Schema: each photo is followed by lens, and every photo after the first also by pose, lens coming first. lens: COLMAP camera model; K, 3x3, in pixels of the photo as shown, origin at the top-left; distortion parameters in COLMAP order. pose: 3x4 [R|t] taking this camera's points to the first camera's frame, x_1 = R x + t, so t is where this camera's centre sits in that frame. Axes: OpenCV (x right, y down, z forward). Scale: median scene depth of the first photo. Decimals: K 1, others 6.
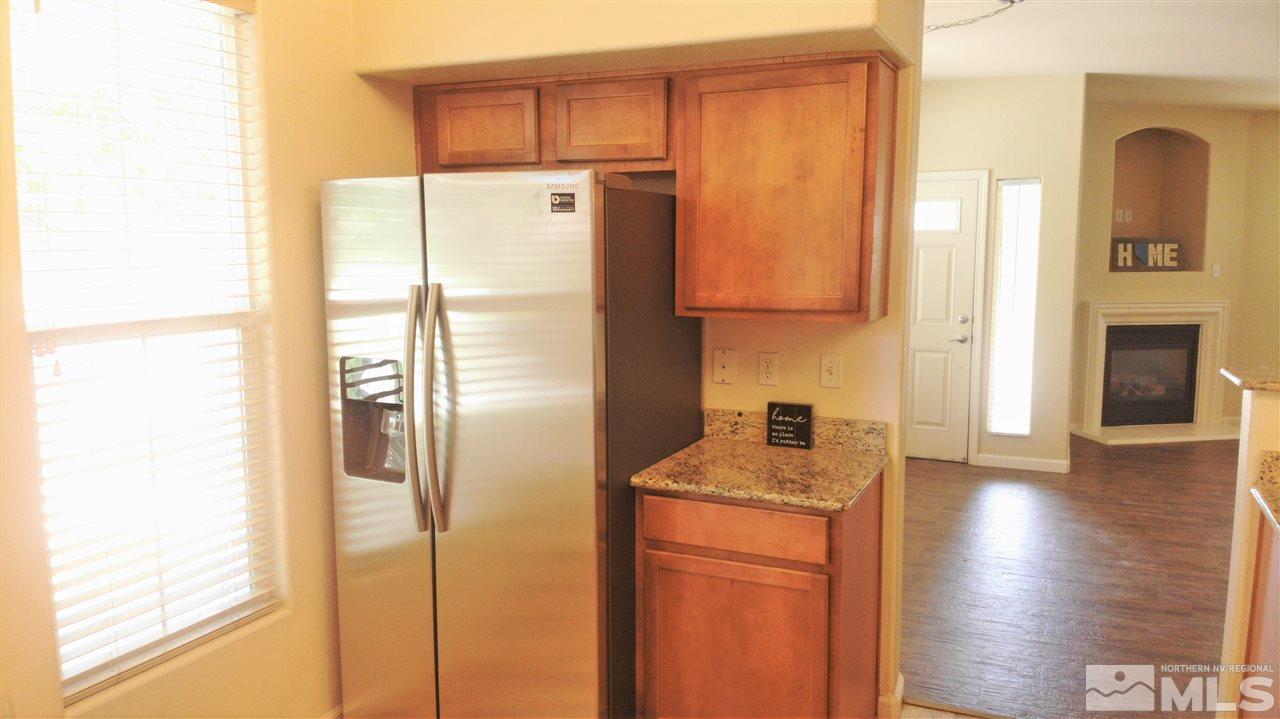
lens RADIAL K [[940.7, 0, 640.0], [0, 940.7, 359.5], [0, 0, 1]] dist [0.066738, -0.166093]
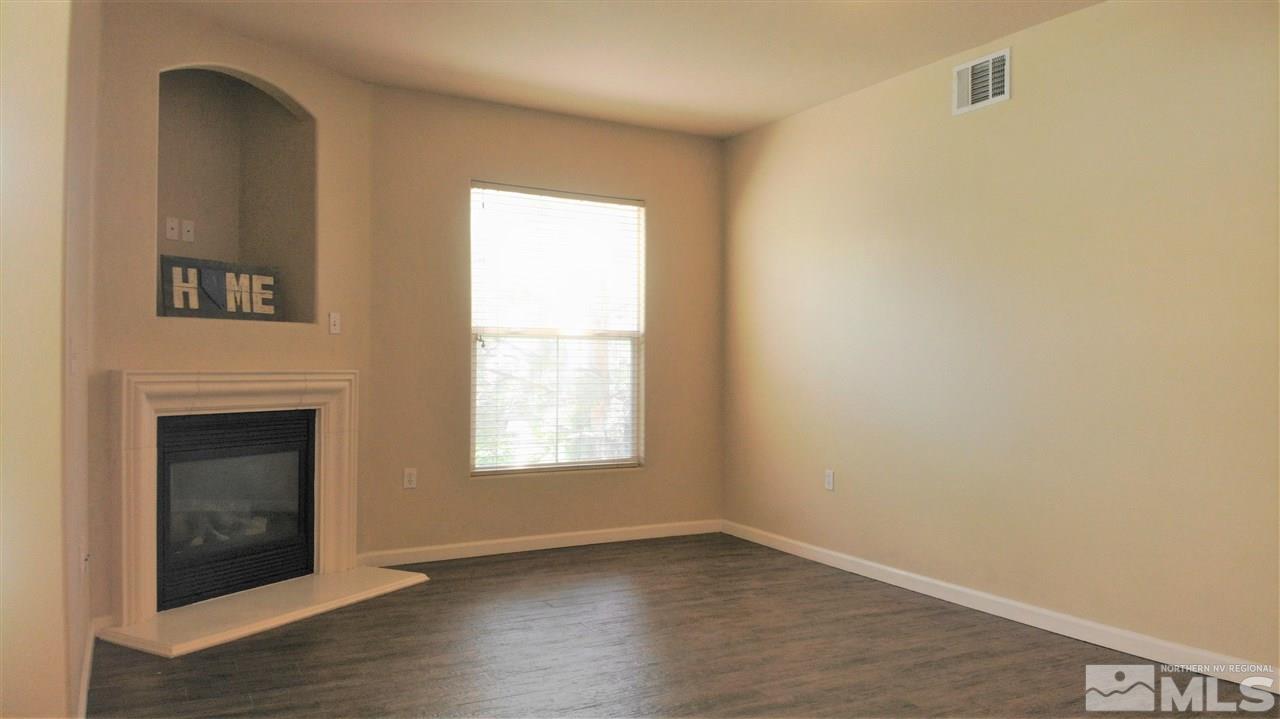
lens RADIAL K [[878.2, 0, 640.0], [0, 878.2, 359.5], [0, 0, 1]] dist [0.060396, -0.139909]
pose [[0.579865, 0.019611, 0.814477, 0.247090], [0.098555, 0.990680, -0.094020, 0.005582], [-0.808730, 0.134790, 0.572528, 0.495338]]
